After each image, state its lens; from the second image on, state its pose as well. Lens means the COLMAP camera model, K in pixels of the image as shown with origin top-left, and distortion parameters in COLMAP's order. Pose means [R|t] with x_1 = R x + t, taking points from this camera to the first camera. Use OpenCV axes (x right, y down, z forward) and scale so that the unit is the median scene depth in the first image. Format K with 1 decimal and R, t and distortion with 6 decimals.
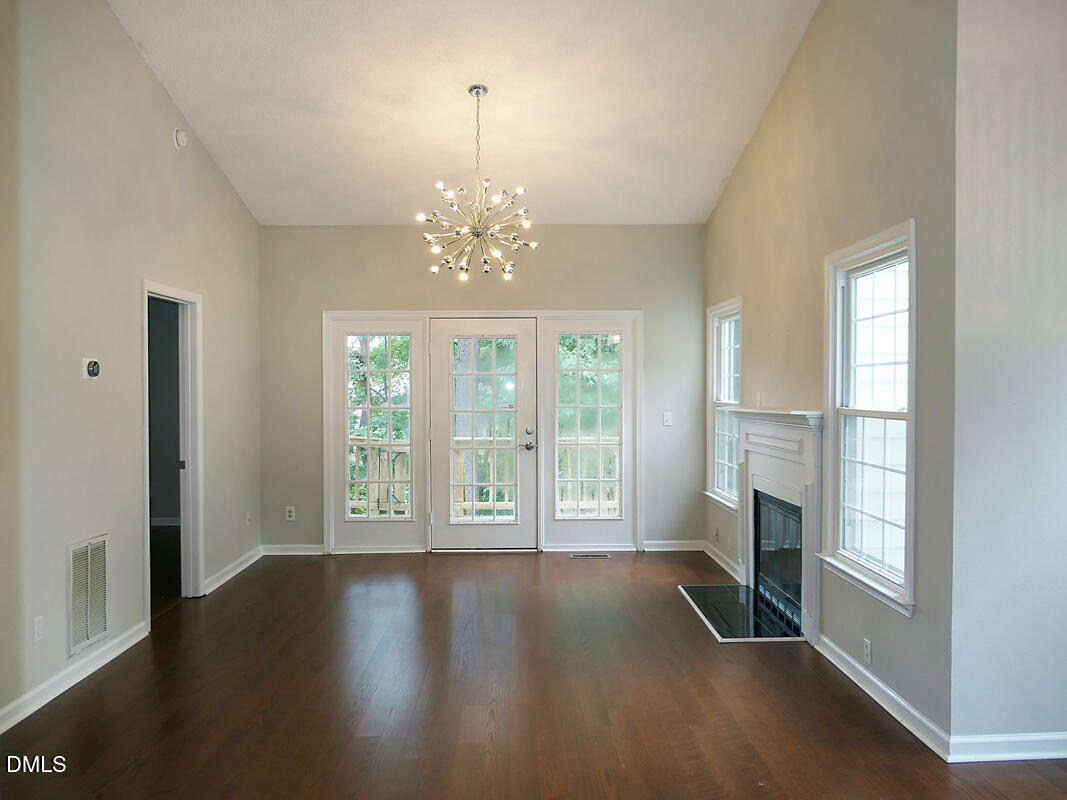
lens RADIAL K [[808.4, 0, 533.5], [0, 808.4, 400.0], [0, 0, 1]] dist [-0.027557, -0.000415]
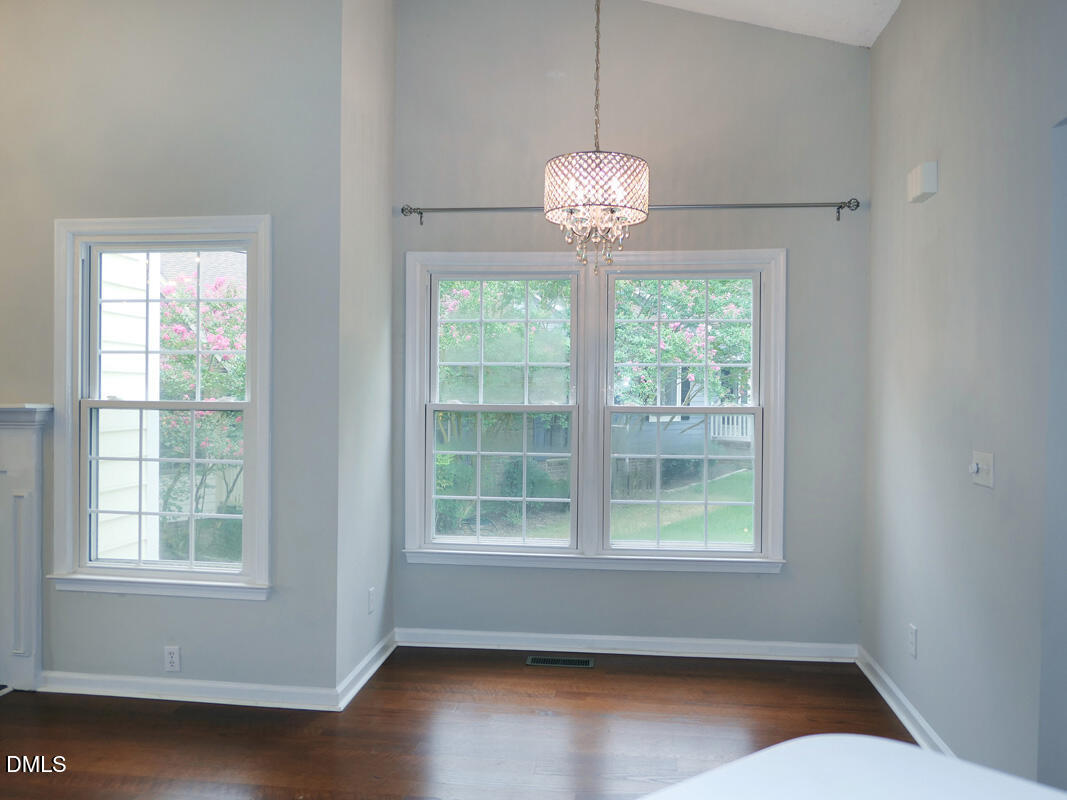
lens RADIAL K [[808.4, 0, 533.5], [0, 808.4, 400.0], [0, 0, 1]] dist [-0.027557, -0.000415]
pose [[0.153177, -0.003277, 0.988193, -0.399466], [0.004712, 0.999986, 0.002586, 0.010272], [-0.988187, 0.004260, 0.153190, 0.394400]]
